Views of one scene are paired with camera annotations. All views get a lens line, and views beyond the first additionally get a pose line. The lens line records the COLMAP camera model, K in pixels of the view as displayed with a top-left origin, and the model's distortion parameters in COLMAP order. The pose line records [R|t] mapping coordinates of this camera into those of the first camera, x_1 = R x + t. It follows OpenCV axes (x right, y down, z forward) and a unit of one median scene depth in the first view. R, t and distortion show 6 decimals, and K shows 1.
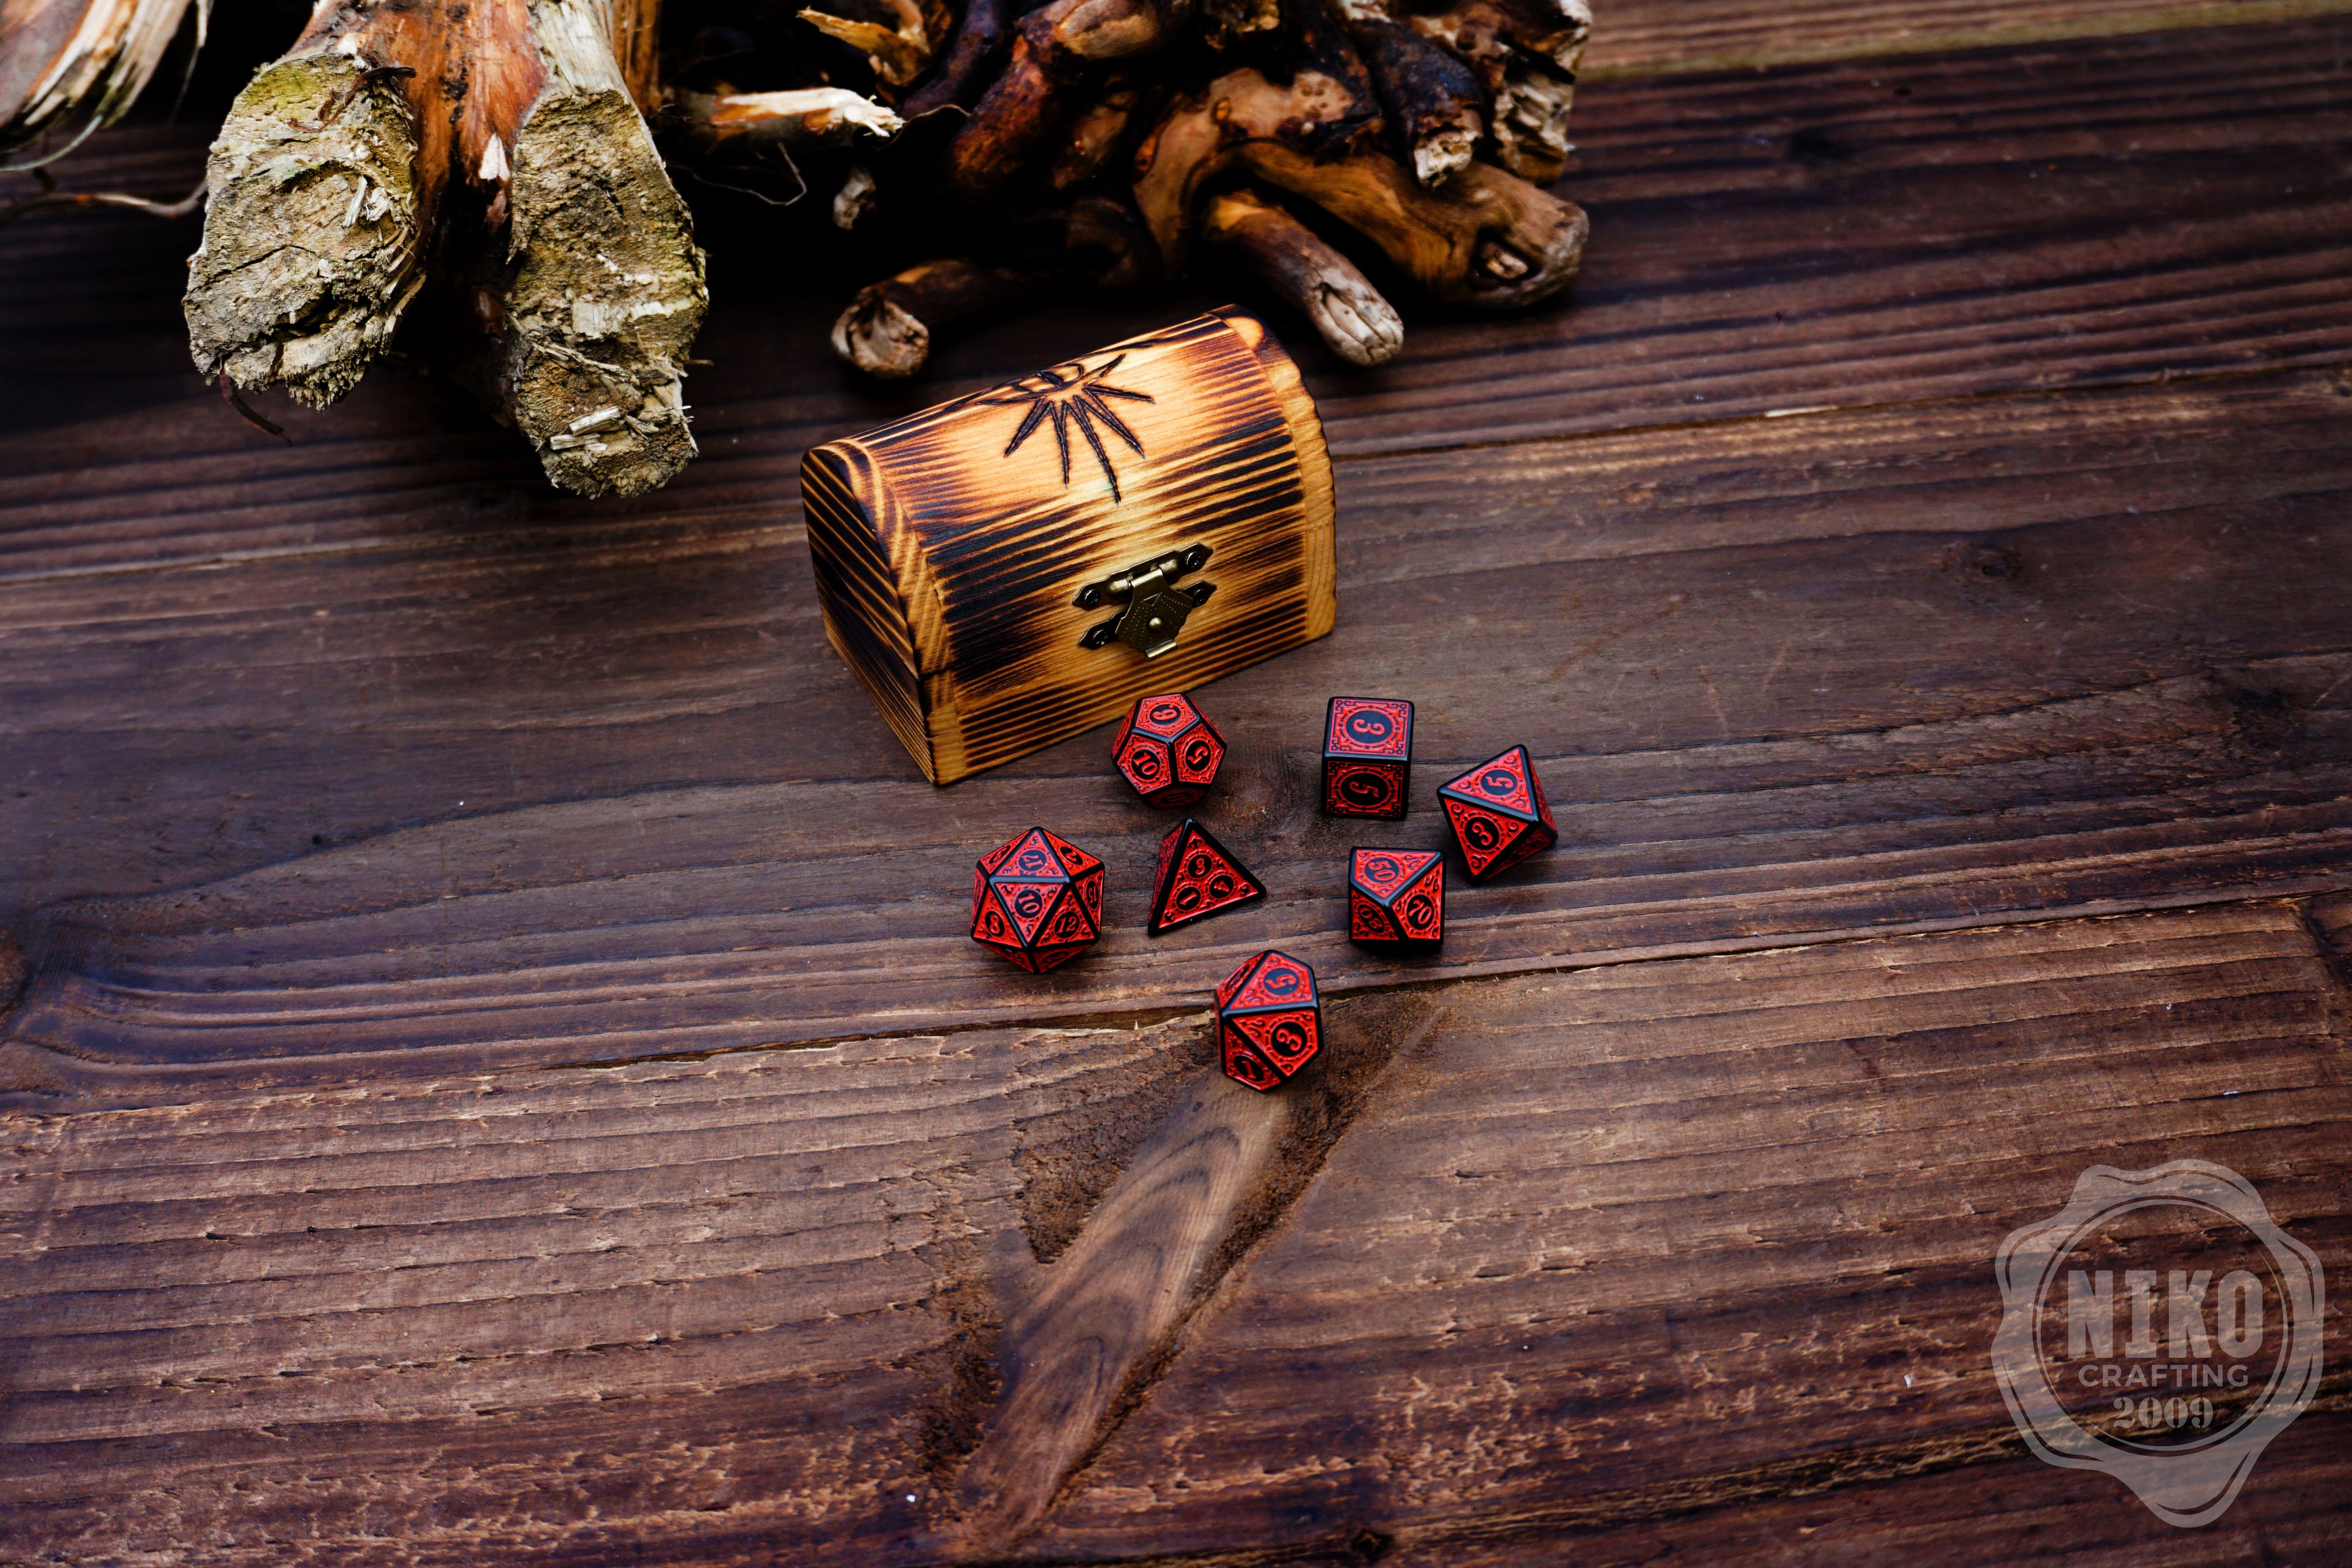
lens RADIAL K [[2304.2, 0, 1170.8], [0, 2304.2, 808.7], [0, 0, 1]] dist [-0.005596, 0.009367]
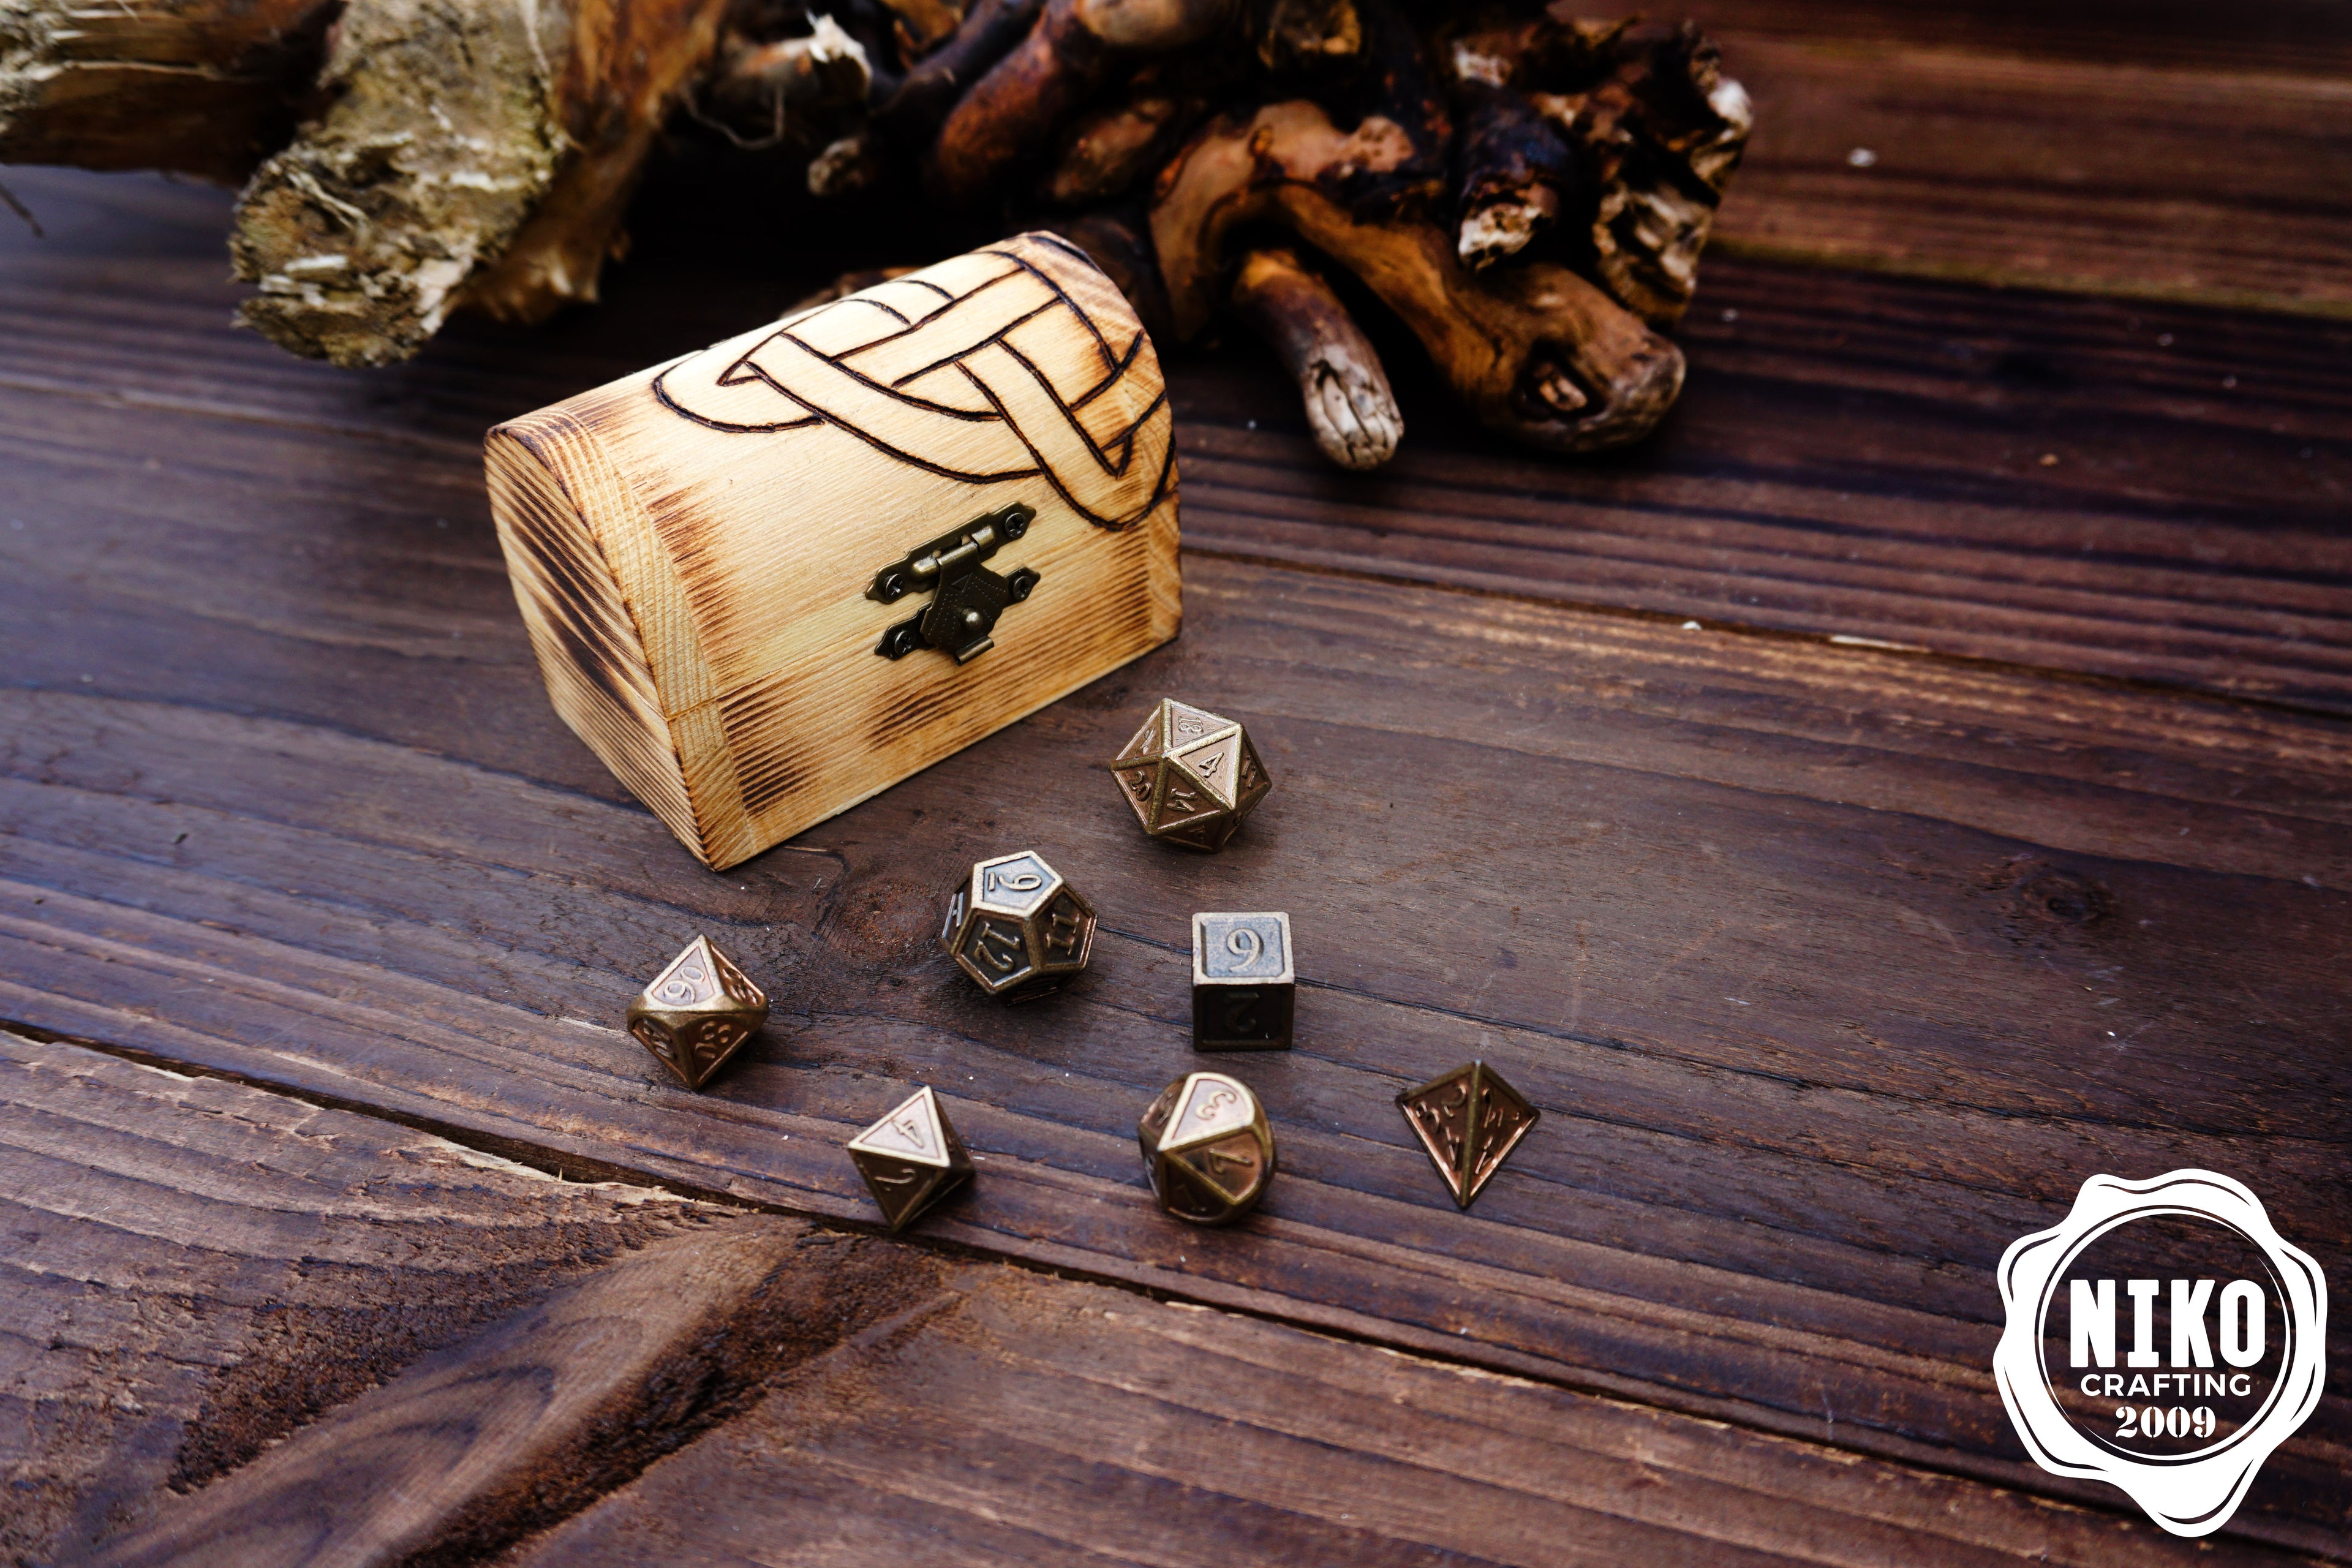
lens RADIAL K [[1764.4, 0, 1177.4], [0, 1764.4, 783.3], [0, 0, 1]] dist [-0.022235, 0.034095]
pose [[0.939345, 0.256114, -0.228116, 0.246912], [-0.274108, 0.960372, -0.050491, -0.044944], [0.206144, 0.109957, 0.972324, 0.485193]]
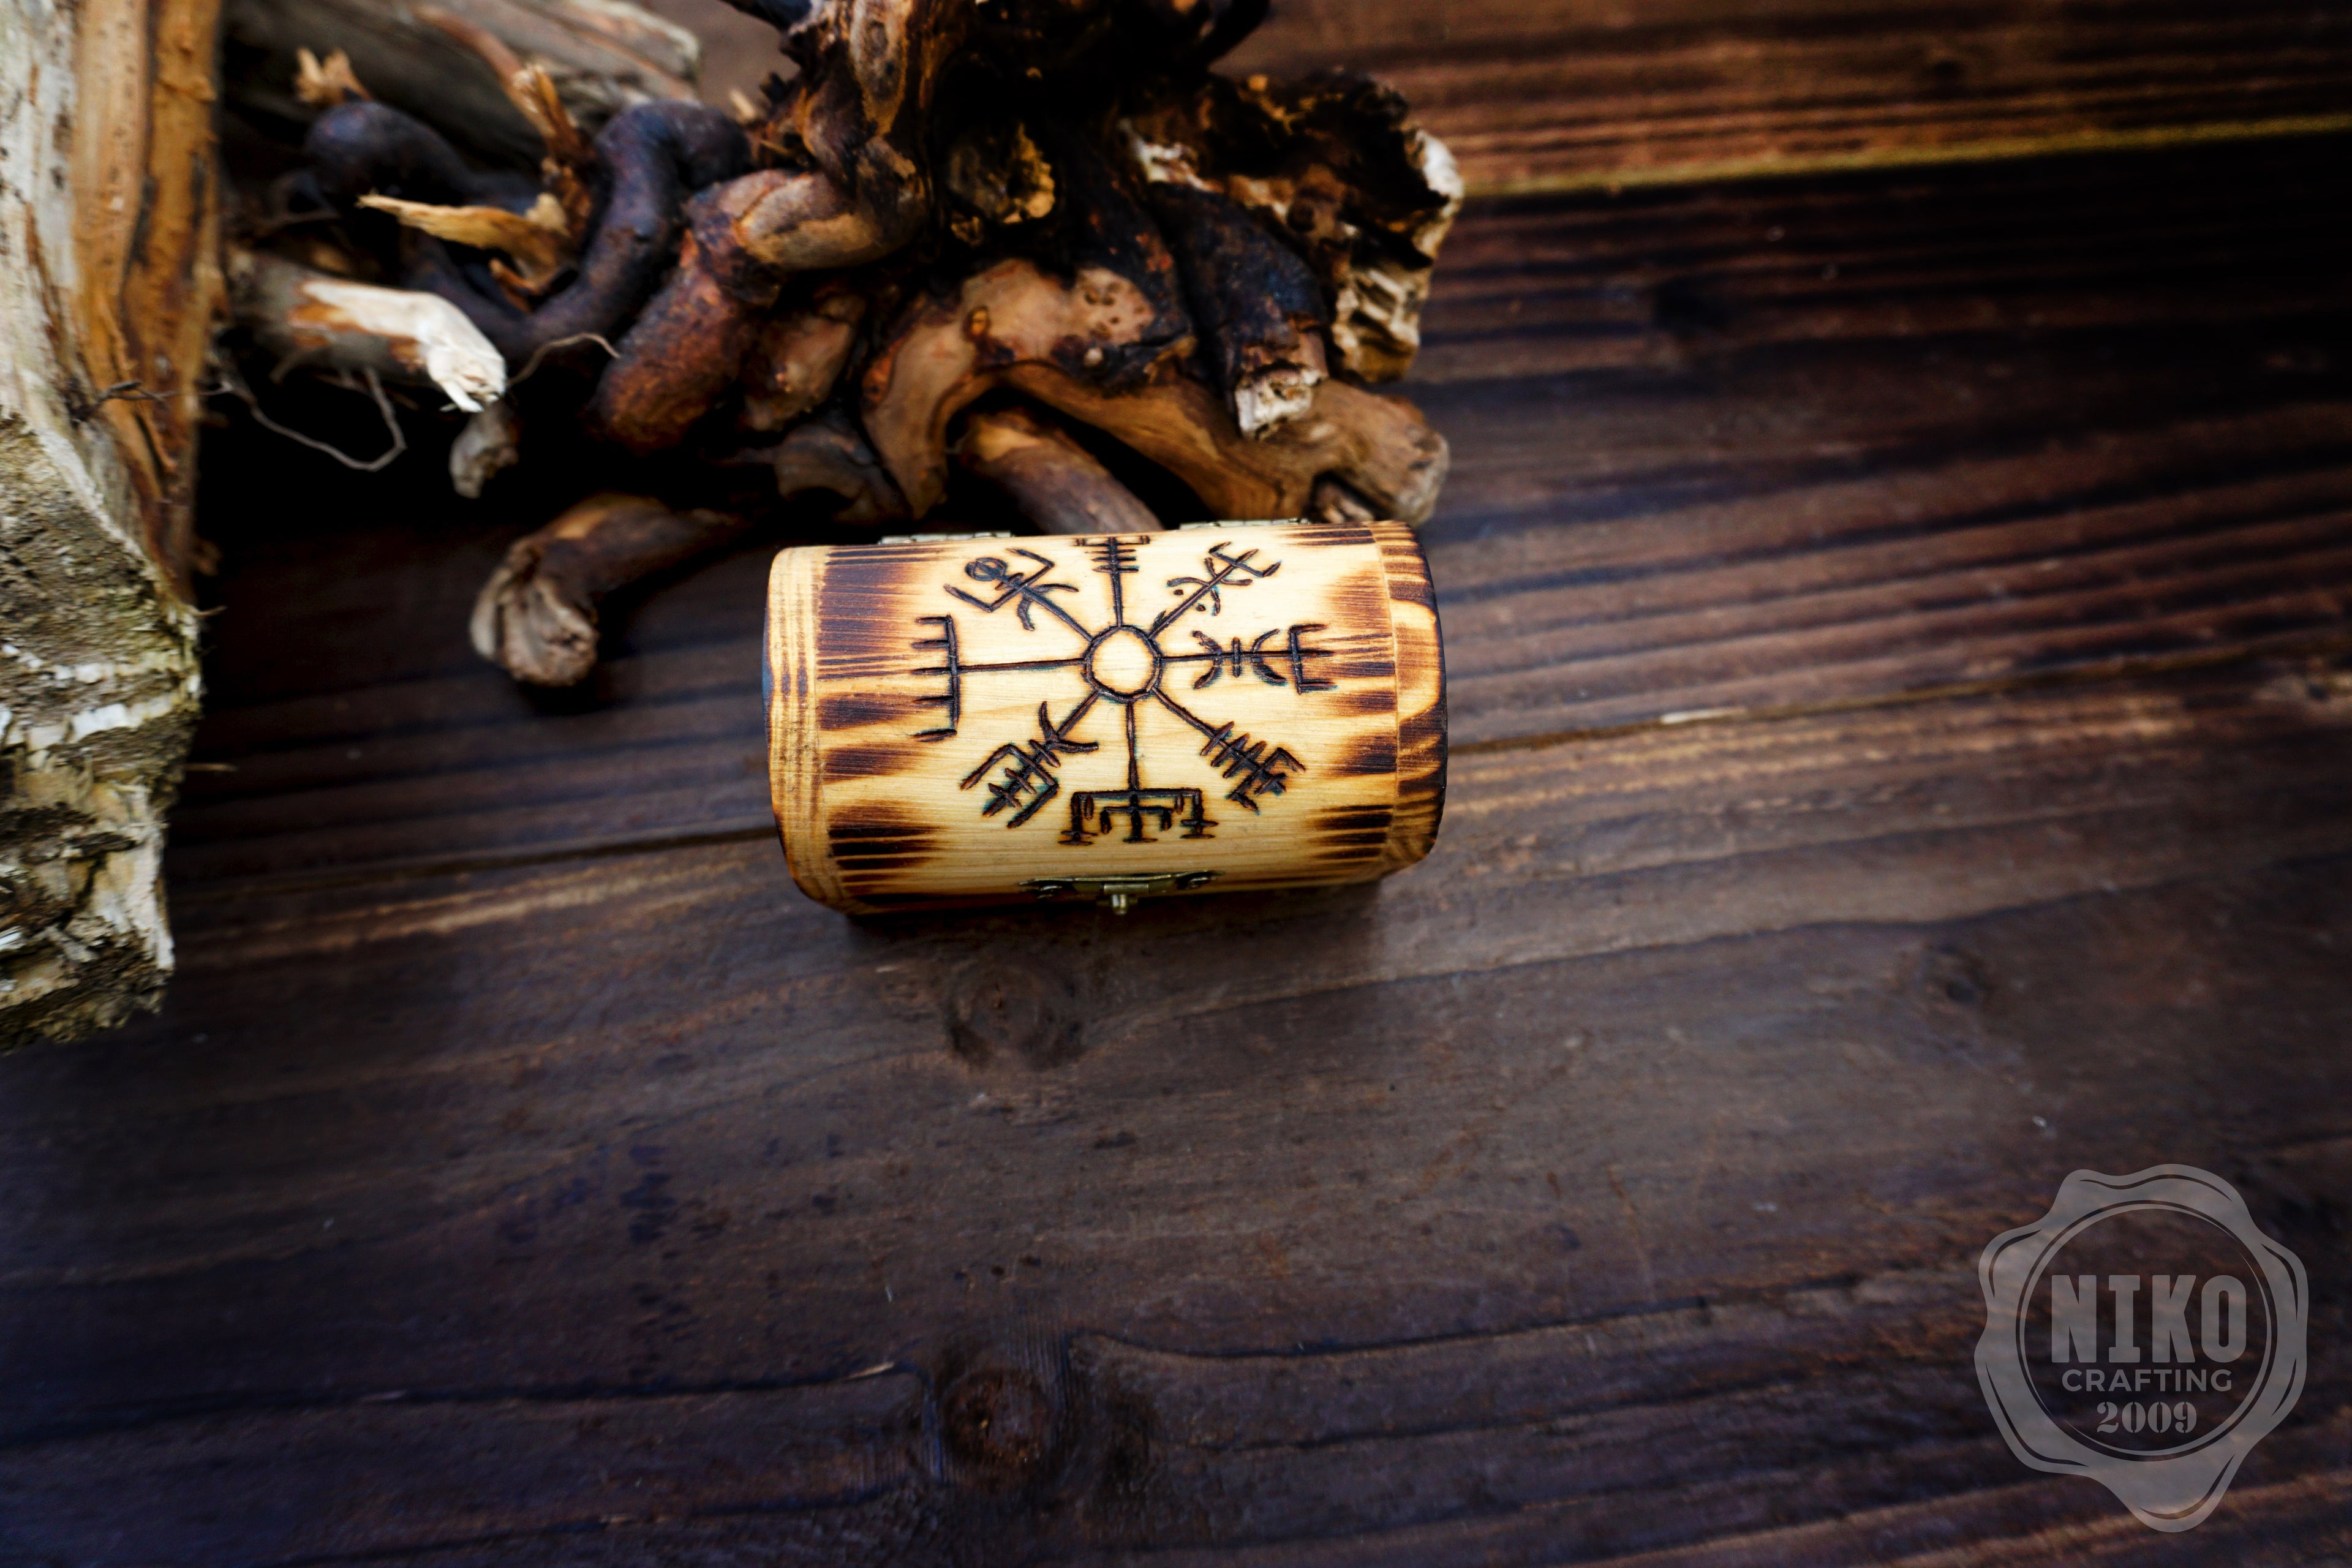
lens RADIAL K [[1575.8, 0, 1163.0], [0, 1575.8, 794.3], [0, 0, 1]] dist [-0.052833, 0.031612]
pose [[0.995687, -0.017648, 0.091077, 0.040580], [0.000299, 0.982345, 0.187078, -0.306330], [-0.092771, -0.186244, 0.978114, 0.579988]]
